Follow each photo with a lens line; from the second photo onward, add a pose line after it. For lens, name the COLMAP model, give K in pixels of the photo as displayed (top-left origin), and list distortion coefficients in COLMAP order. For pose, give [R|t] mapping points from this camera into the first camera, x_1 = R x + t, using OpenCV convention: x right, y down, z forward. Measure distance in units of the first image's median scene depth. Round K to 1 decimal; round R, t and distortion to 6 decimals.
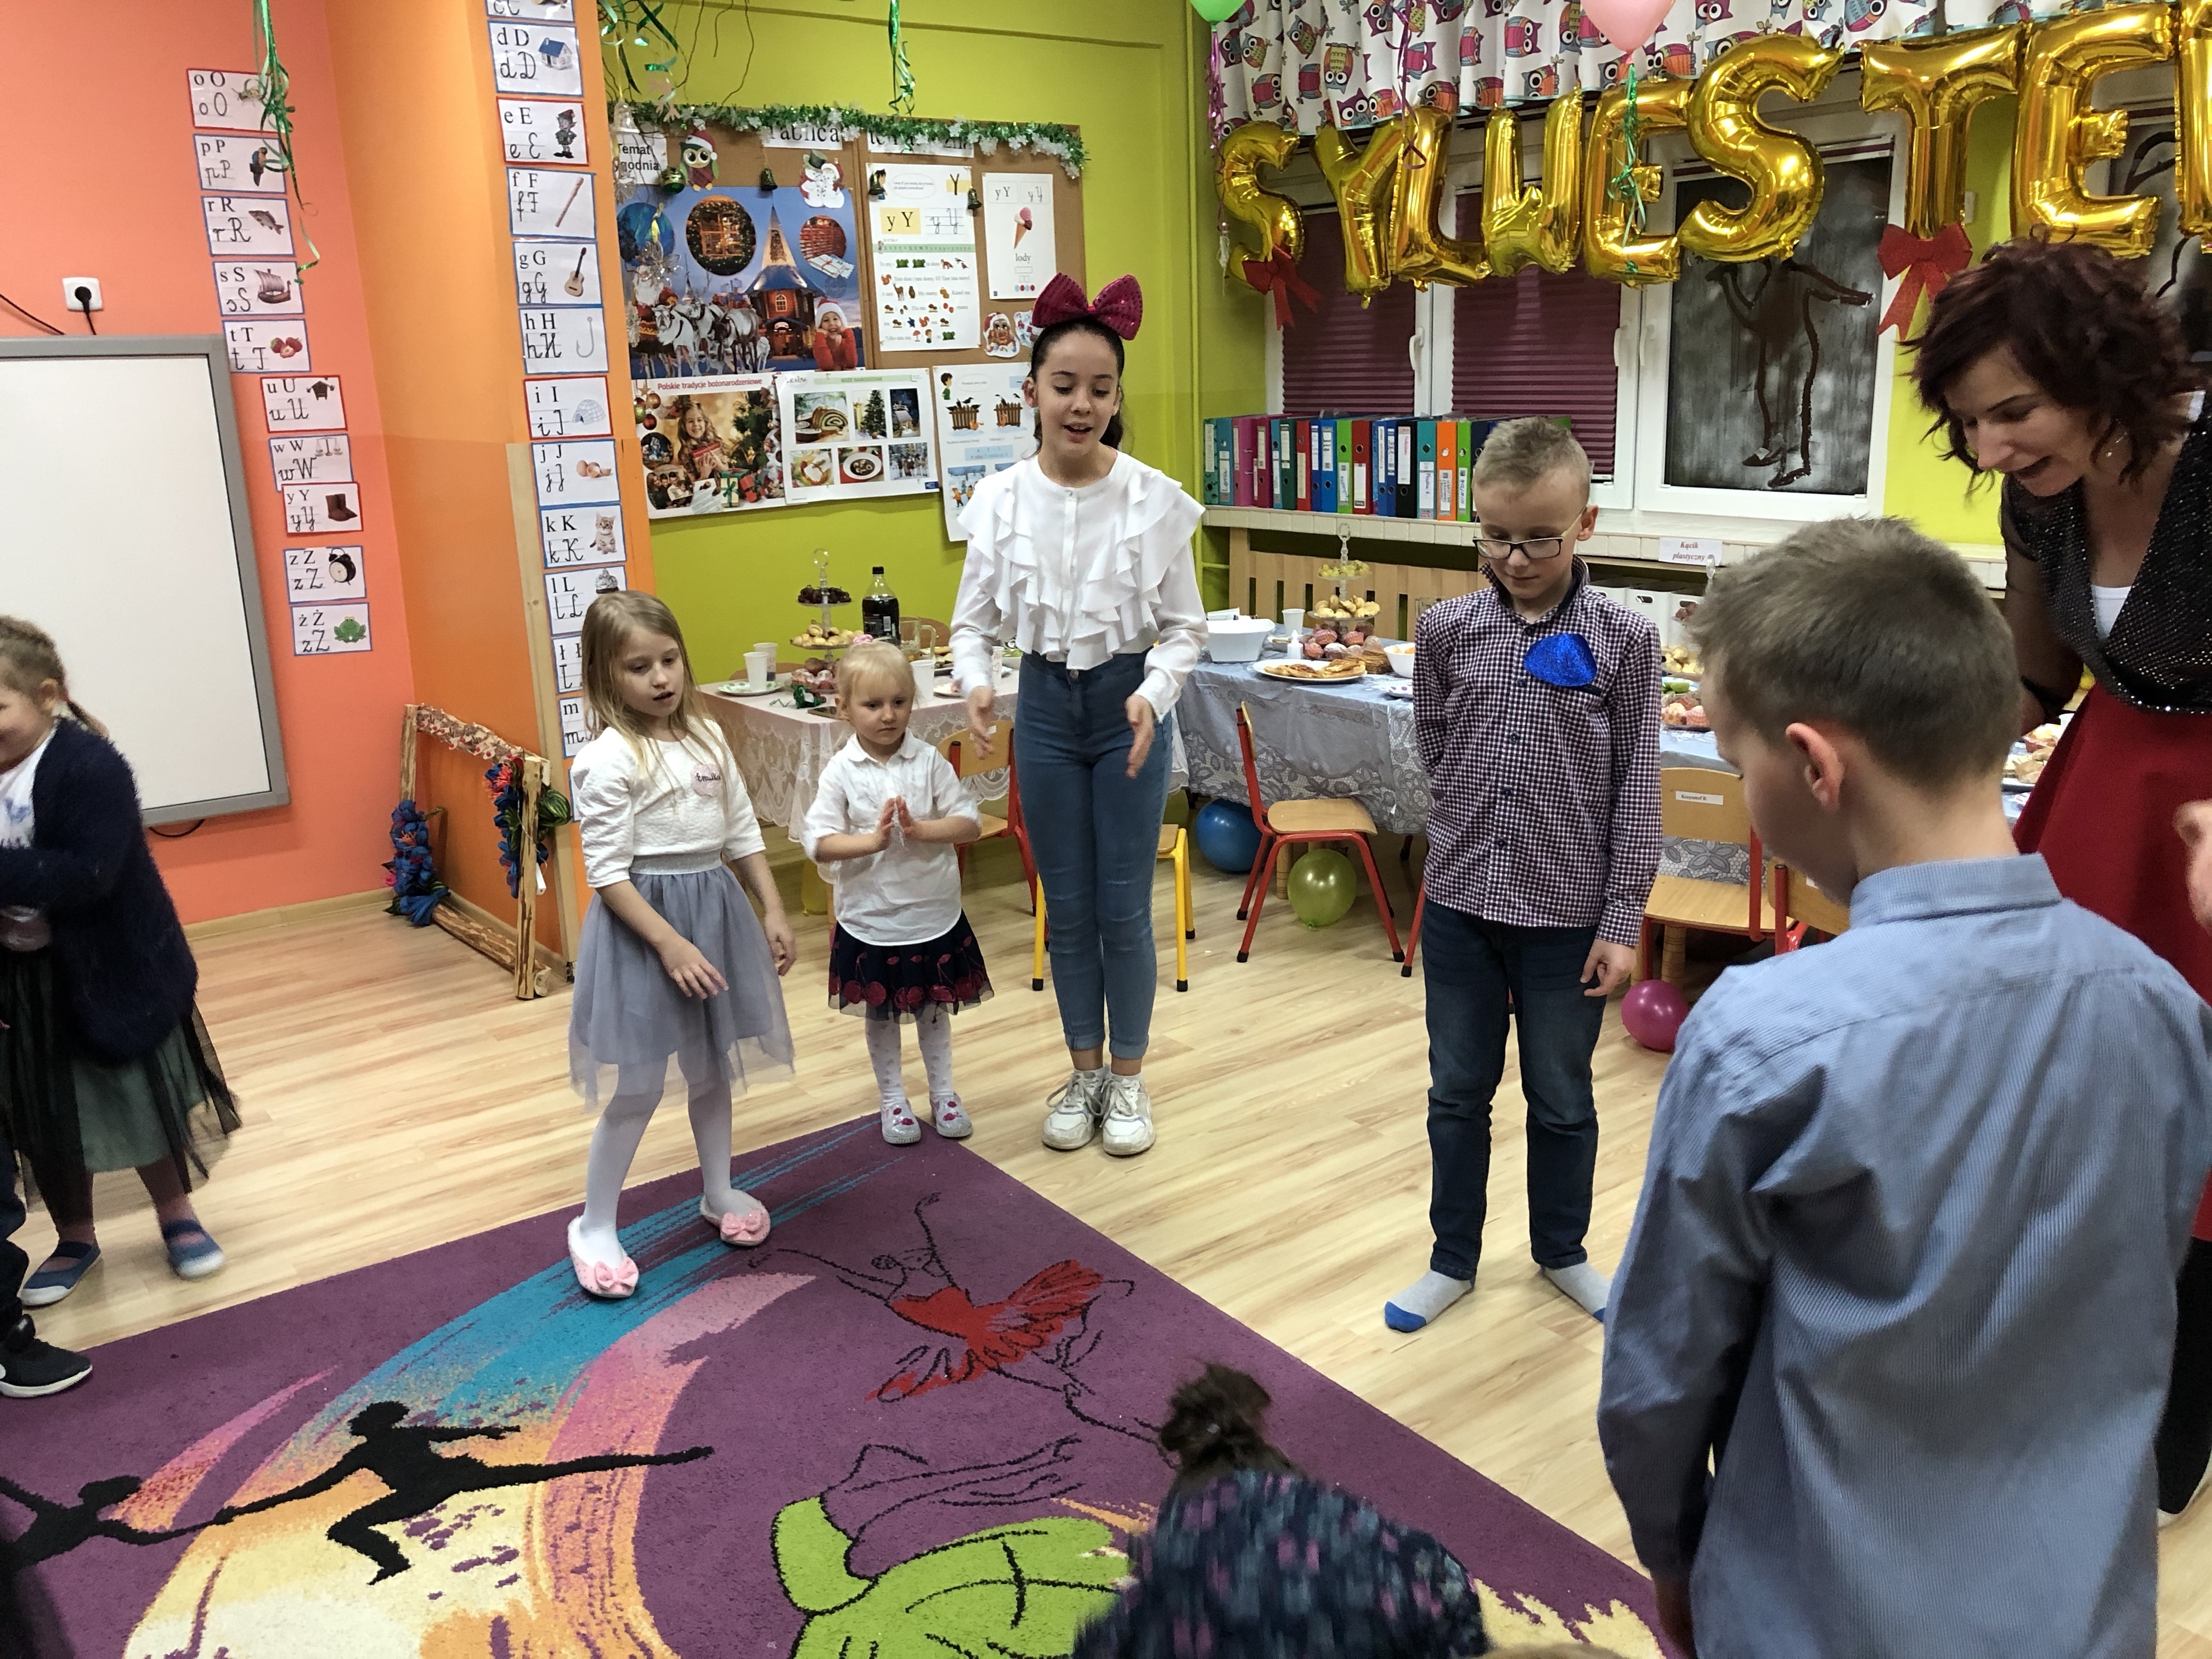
lens RADIAL K [[1805.6, 0, 1079.7], [0, 1805.6, 829.3], [0, 0, 1]] dist [0.042197, -0.046808]
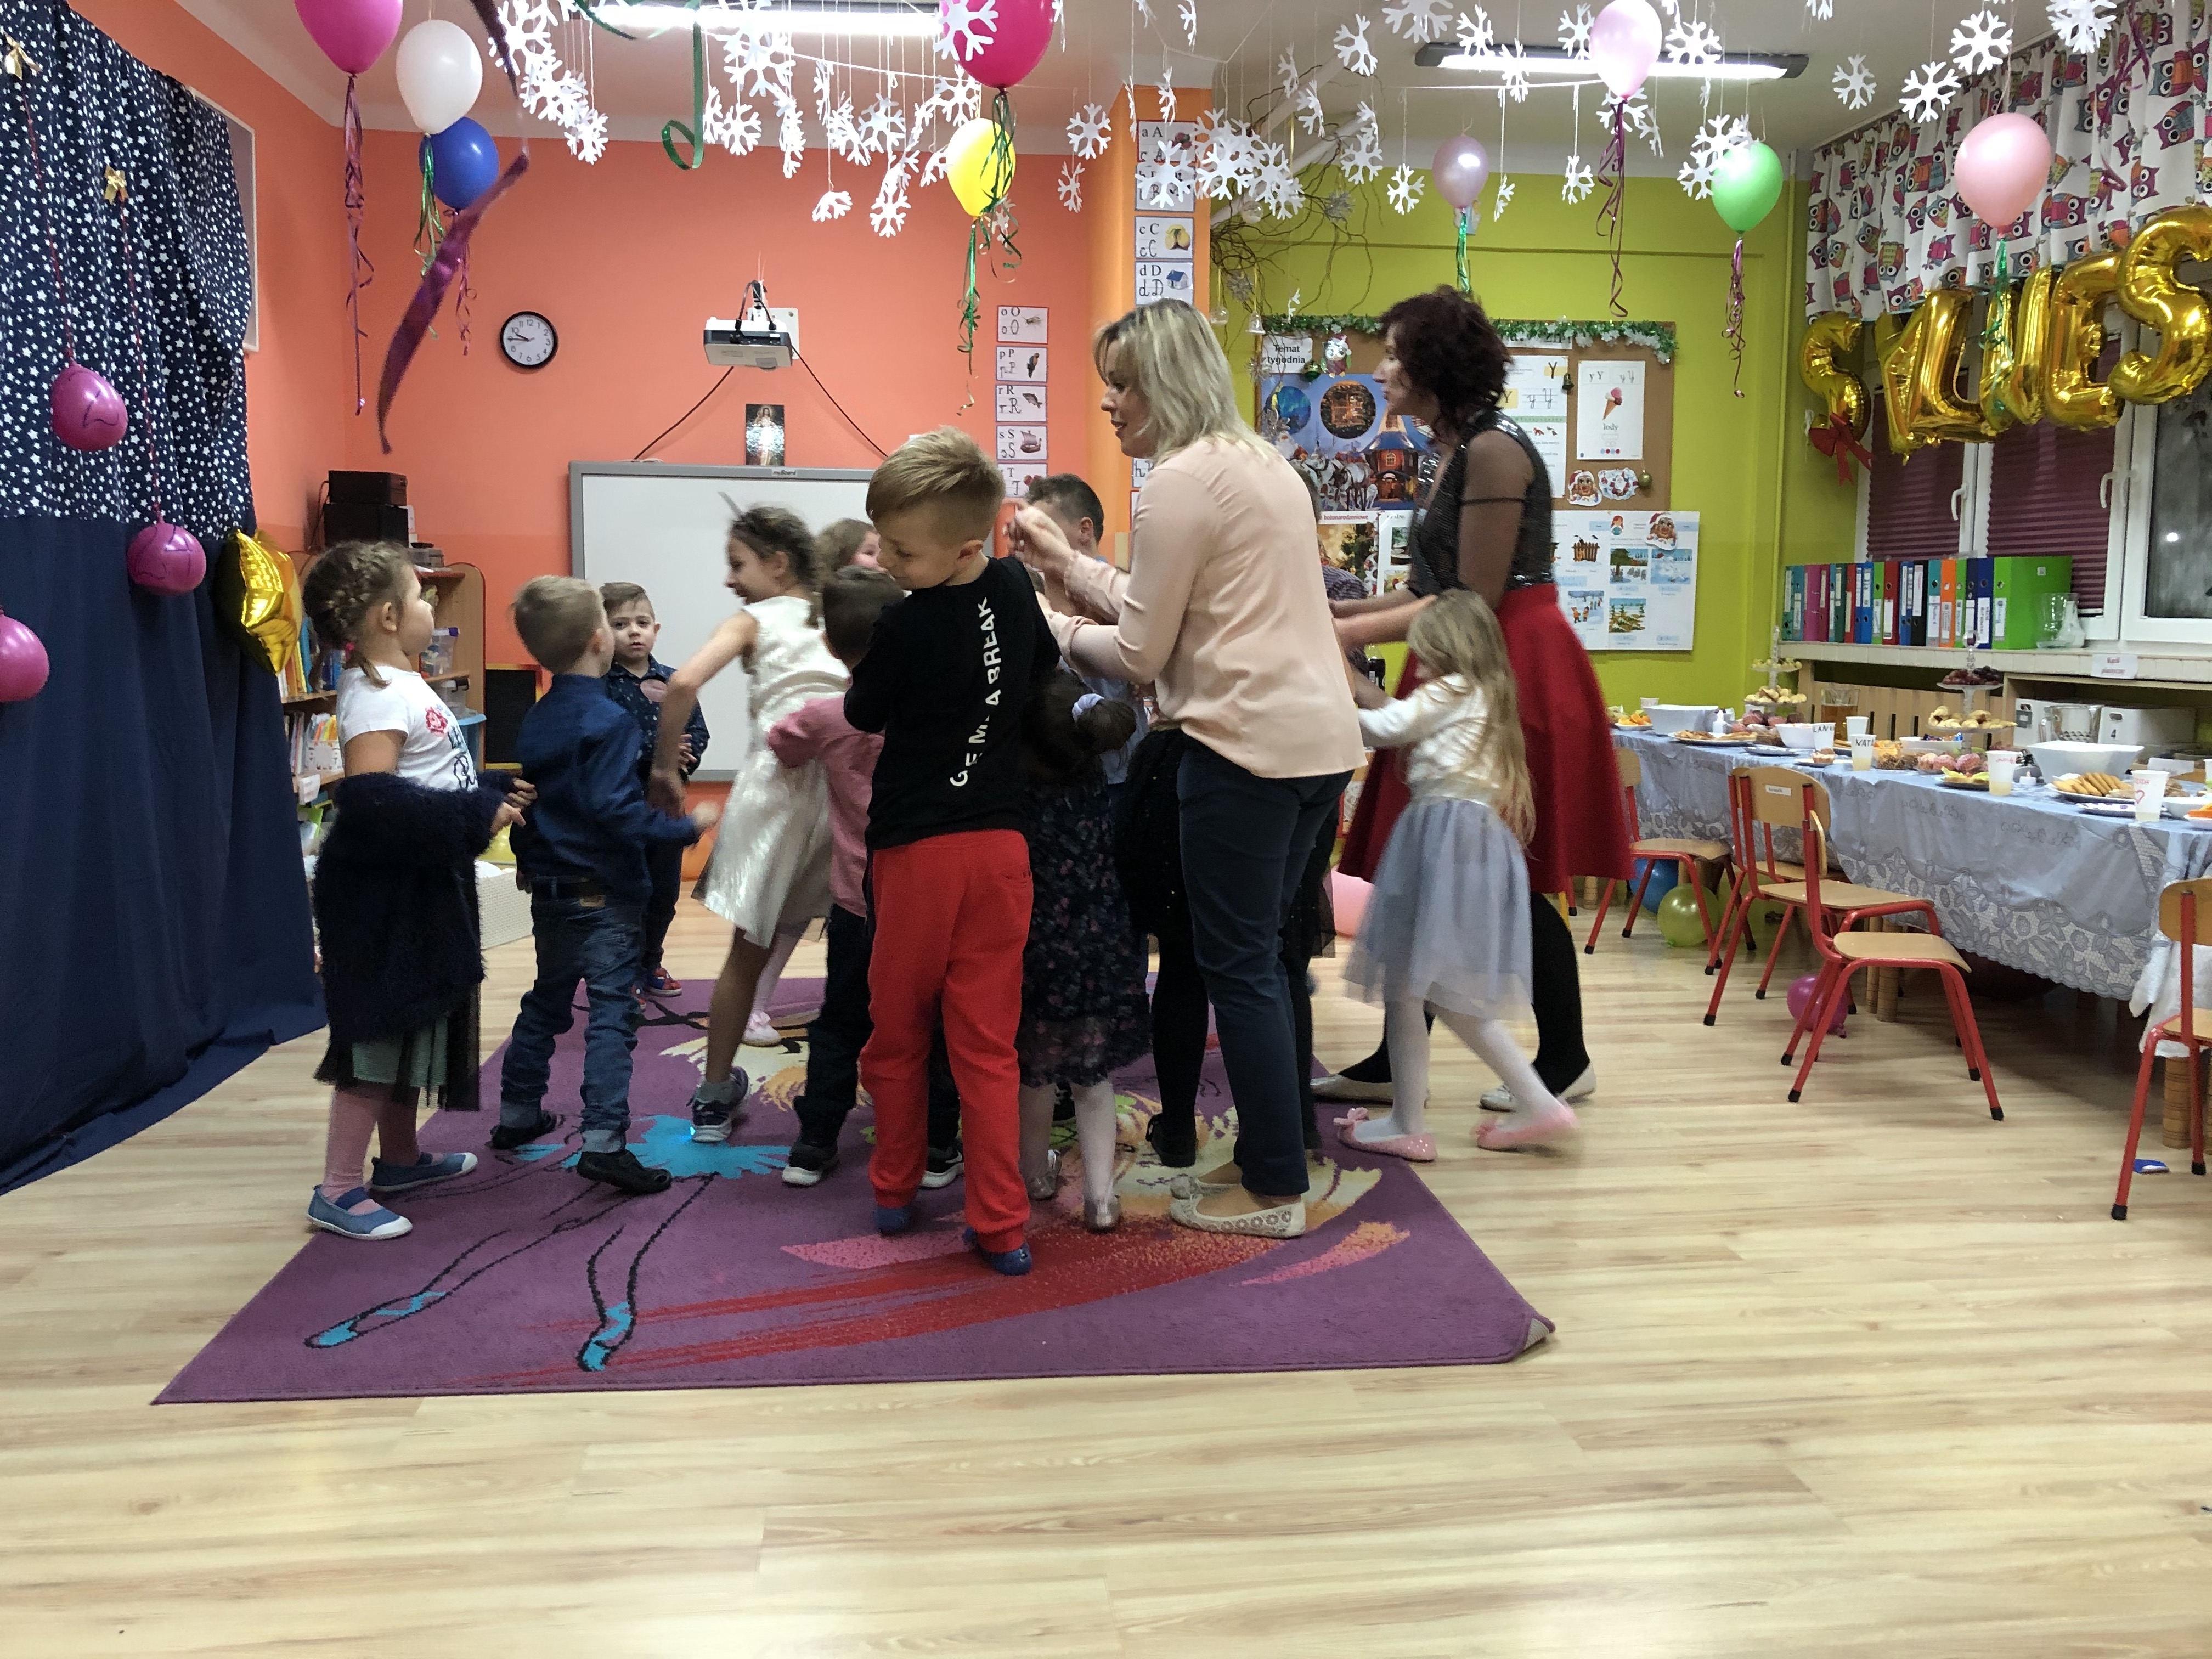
lens RADIAL K [[1805.6, 0, 1087.1], [0, 1805.6, 841.4], [0, 0, 1]] dist [0.042197, -0.046808]
pose [[0.862327, 0.099891, -0.496402, 0.367195], [-0.159943, 0.983891, -0.079859, 0.138965], [0.480428, 0.148260, 0.864412, -0.227393]]
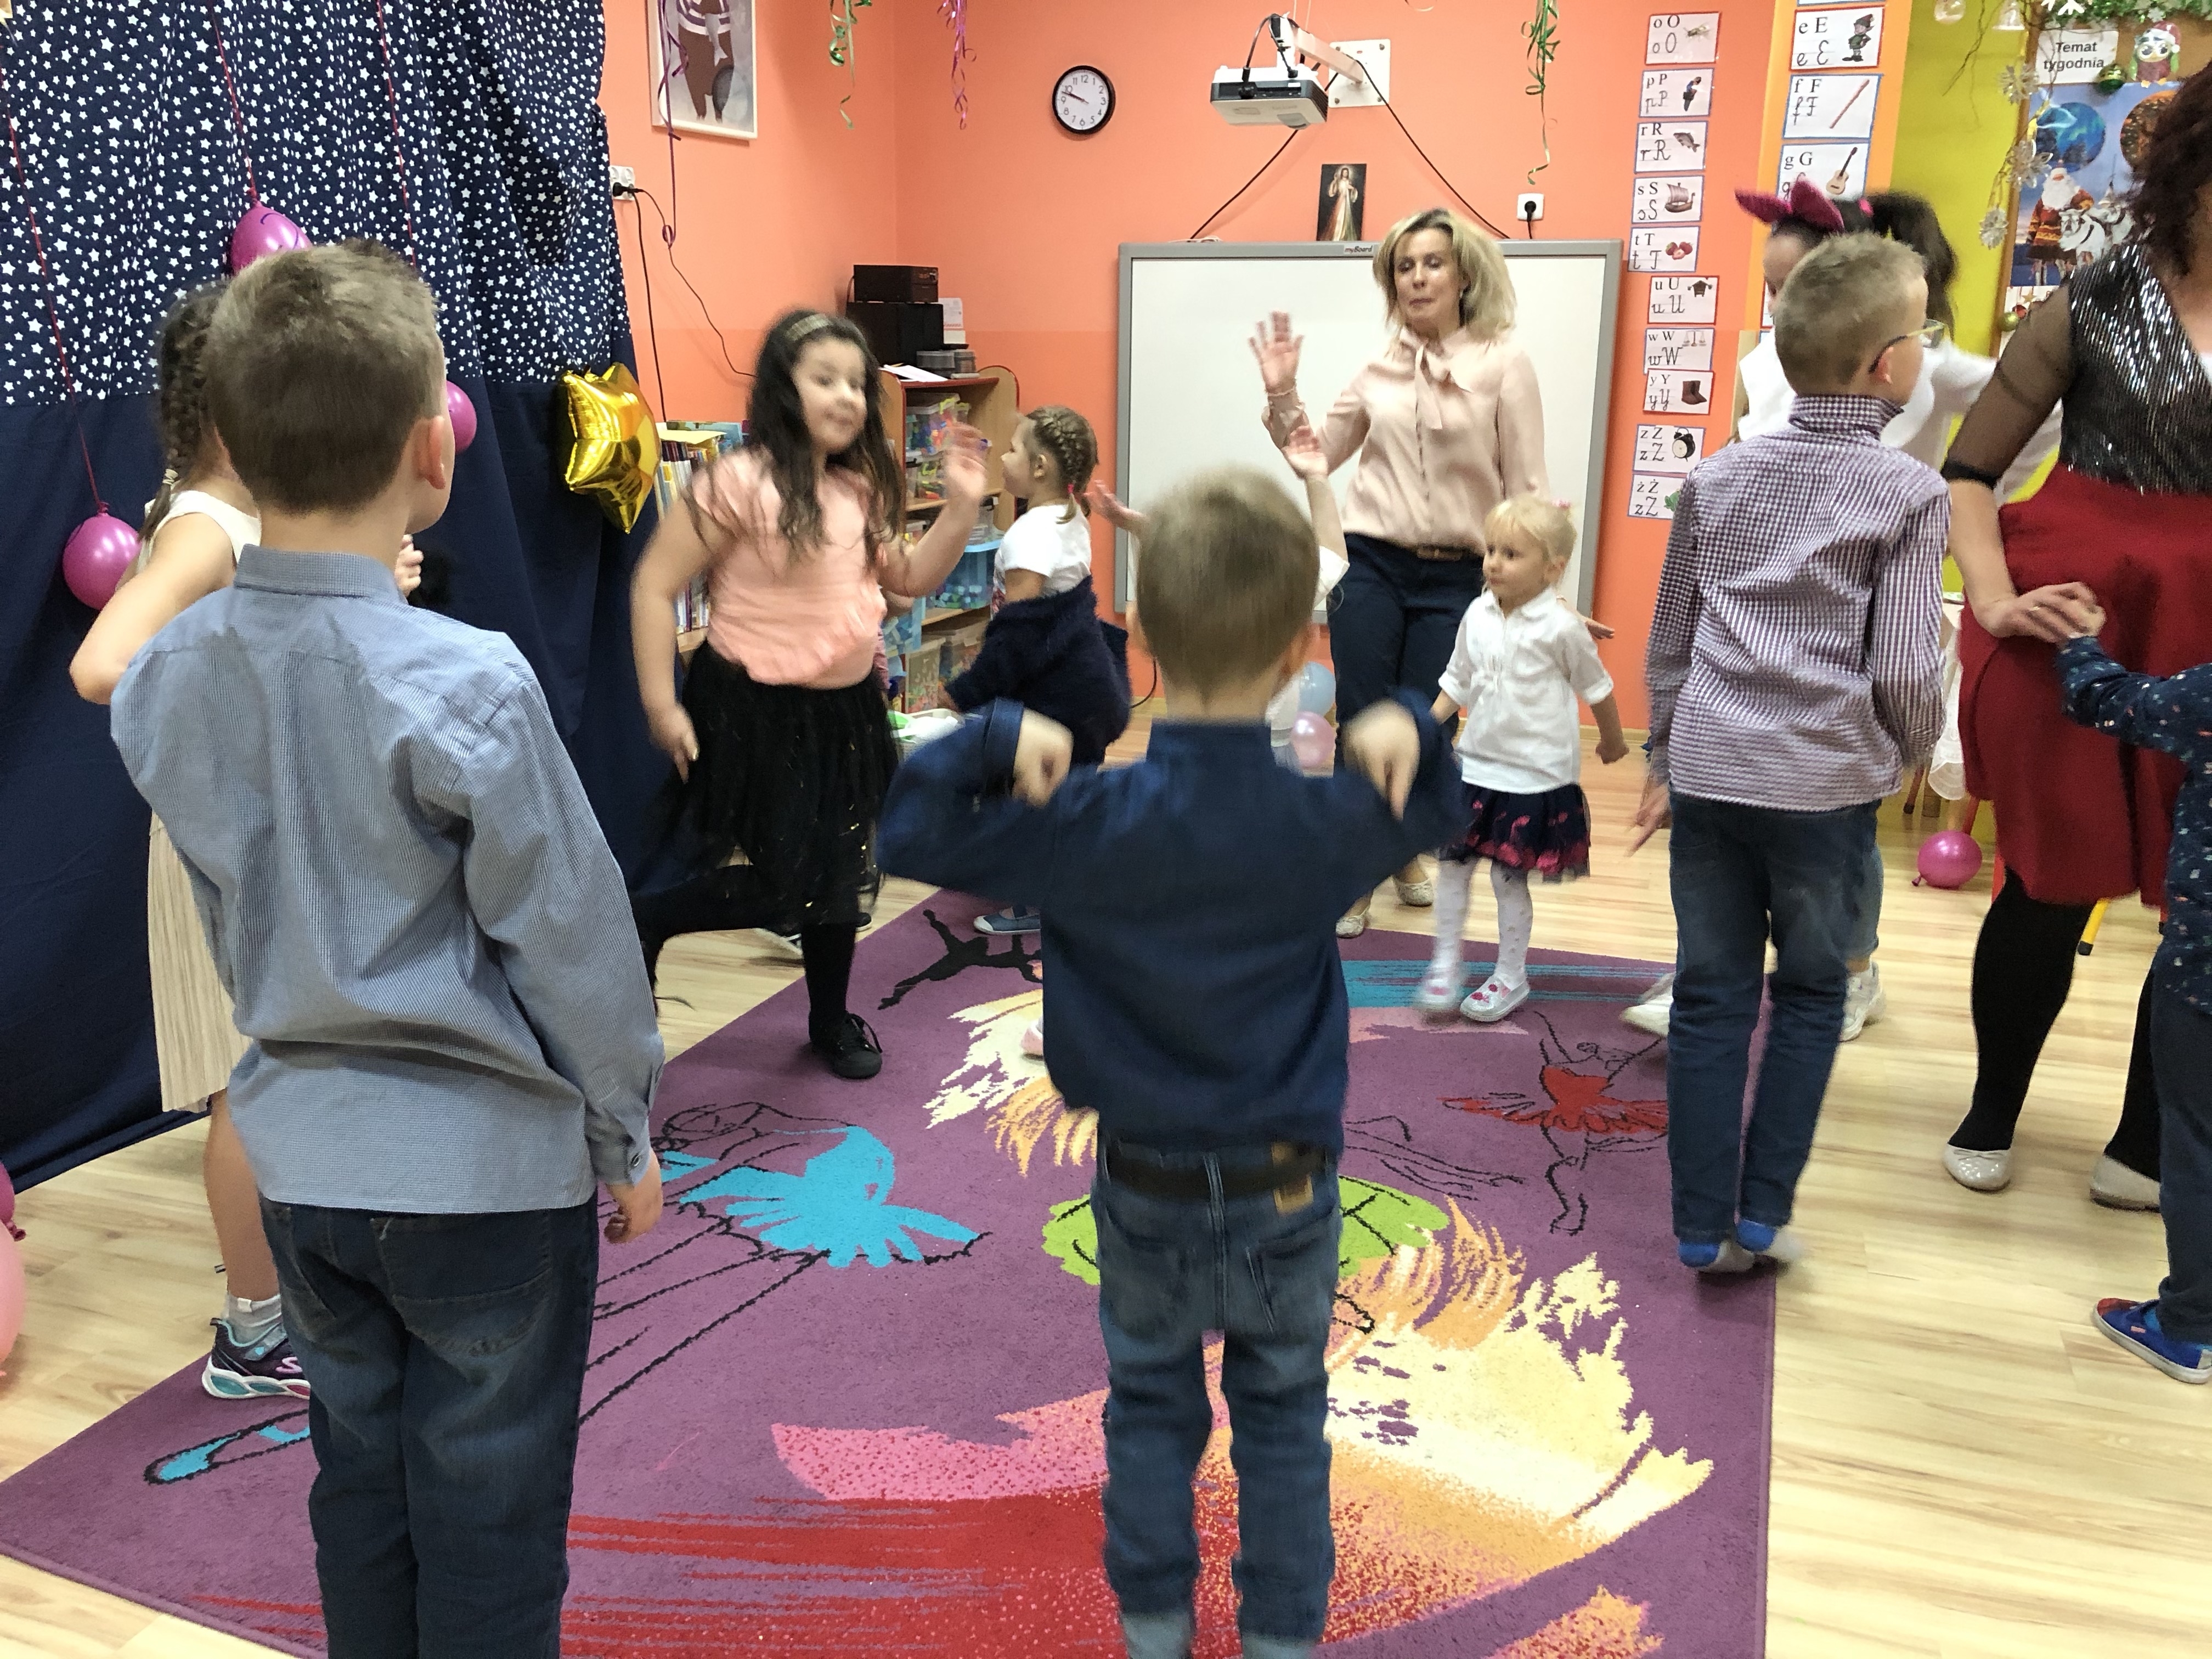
lens RADIAL K [[1805.6, 0, 1103.9], [0, 1805.6, 830.1], [0, 0, 1]] dist [0.042197, -0.046808]
pose [[0.559943, 0.250745, -0.789677, 0.358271], [-0.232582, 0.962352, 0.140655, 0.014061], [0.795216, 0.104906, 0.597182, 0.048503]]
